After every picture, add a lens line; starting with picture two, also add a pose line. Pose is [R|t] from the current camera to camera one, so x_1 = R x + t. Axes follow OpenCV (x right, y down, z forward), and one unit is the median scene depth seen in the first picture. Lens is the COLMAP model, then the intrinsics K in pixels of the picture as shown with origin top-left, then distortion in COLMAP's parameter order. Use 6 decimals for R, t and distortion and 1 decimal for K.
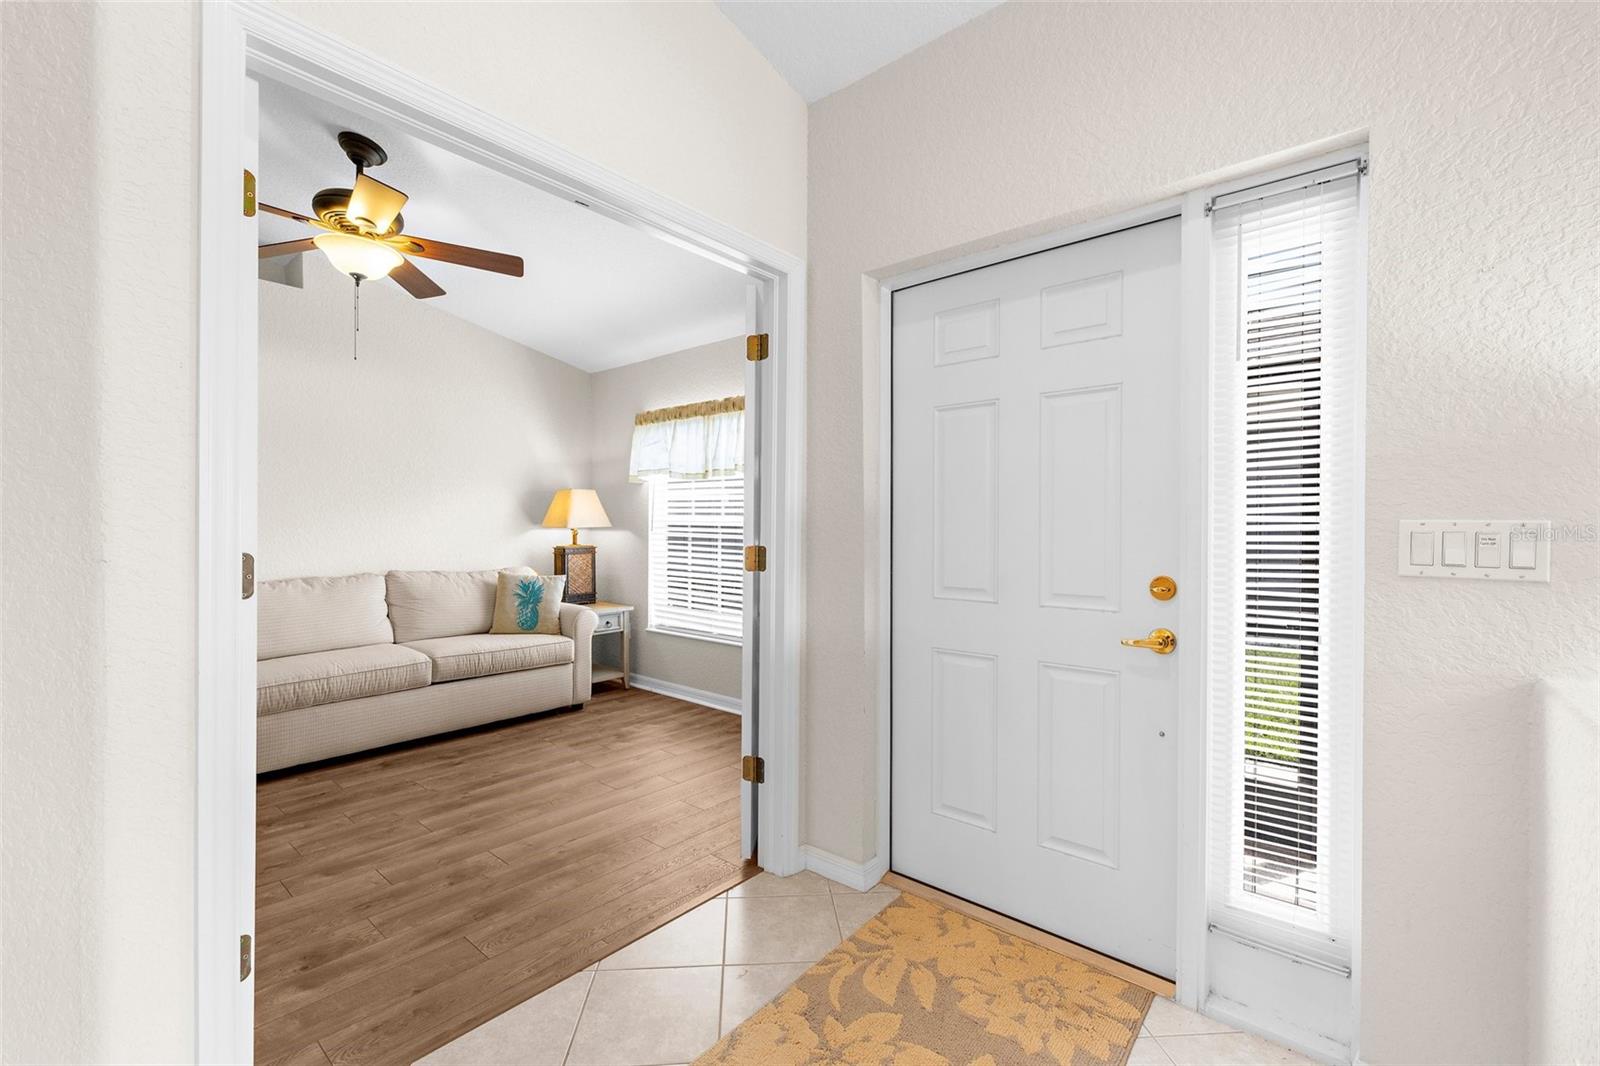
lens RADIAL K [[675.4, 0, 801.2], [0, 675.4, 525.1], [0, 0, 1]] dist [0.001645, 0.000275]
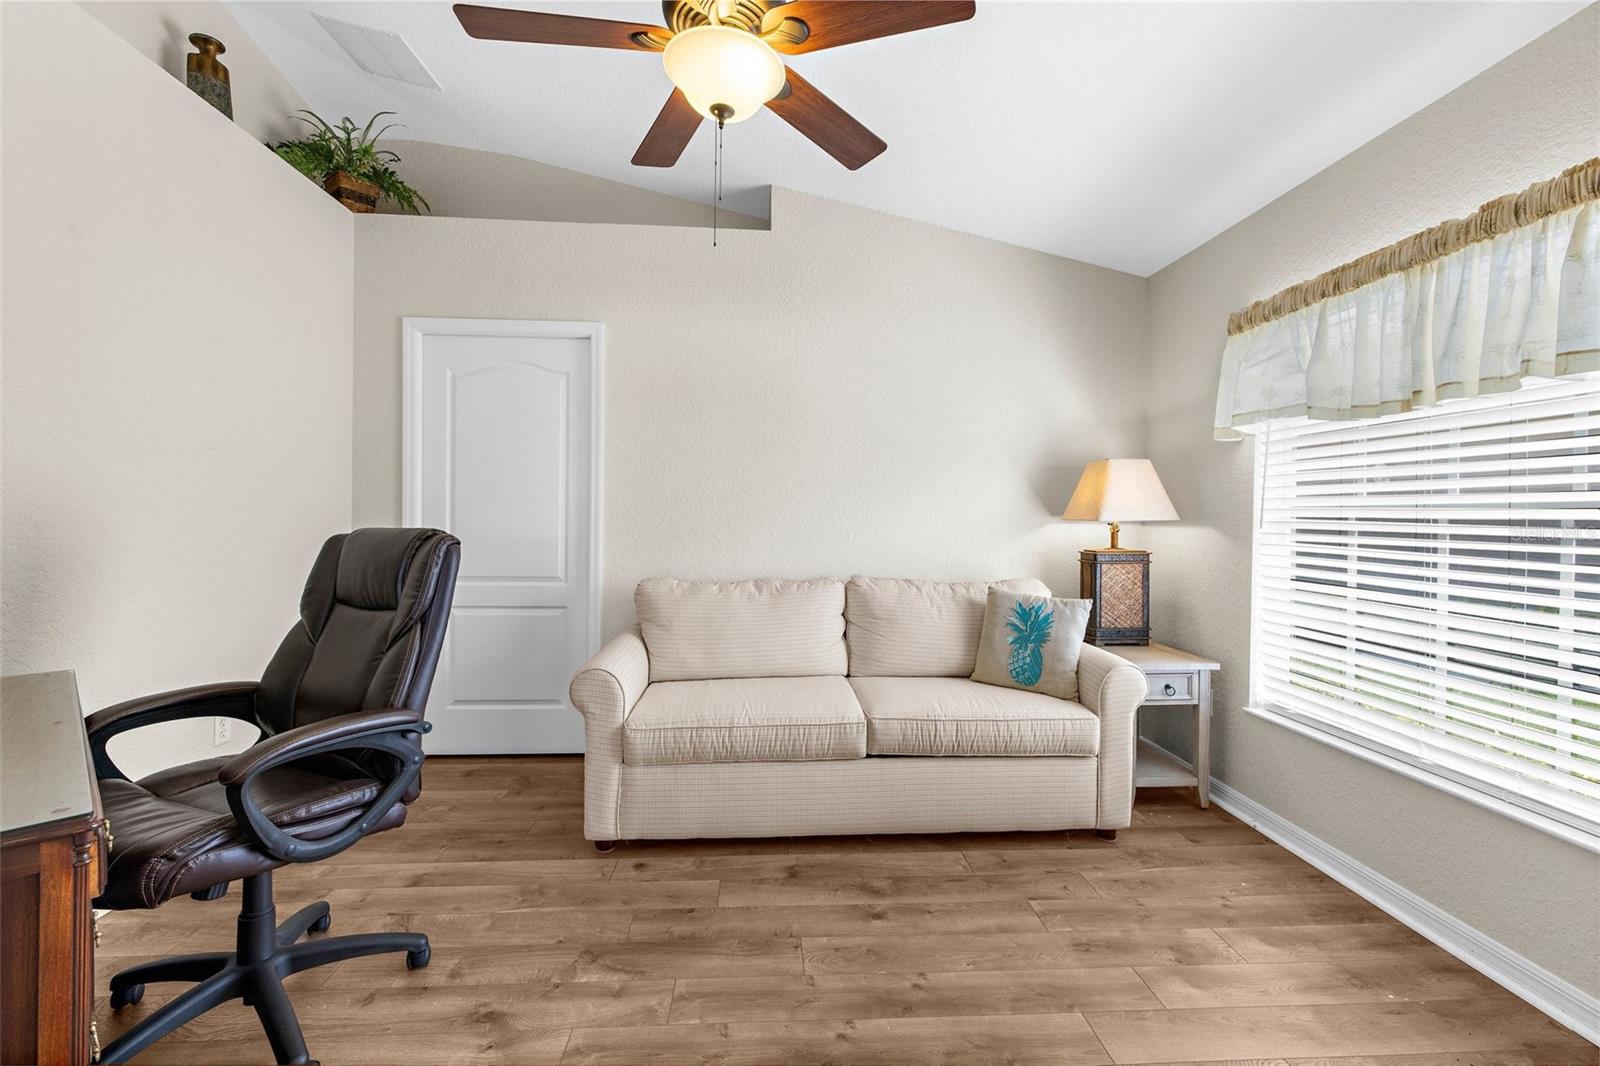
lens RADIAL K [[679.0, 0, 803.0], [0, 679.0, 526.8], [0, 0, 1]] dist [0.001435, 0.000373]
pose [[0.699740, 0.014533, -0.714250, -0.099354], [-0.006882, 0.999884, 0.013602, 0.003058], [0.714364, -0.004602, 0.699759, 0.400582]]
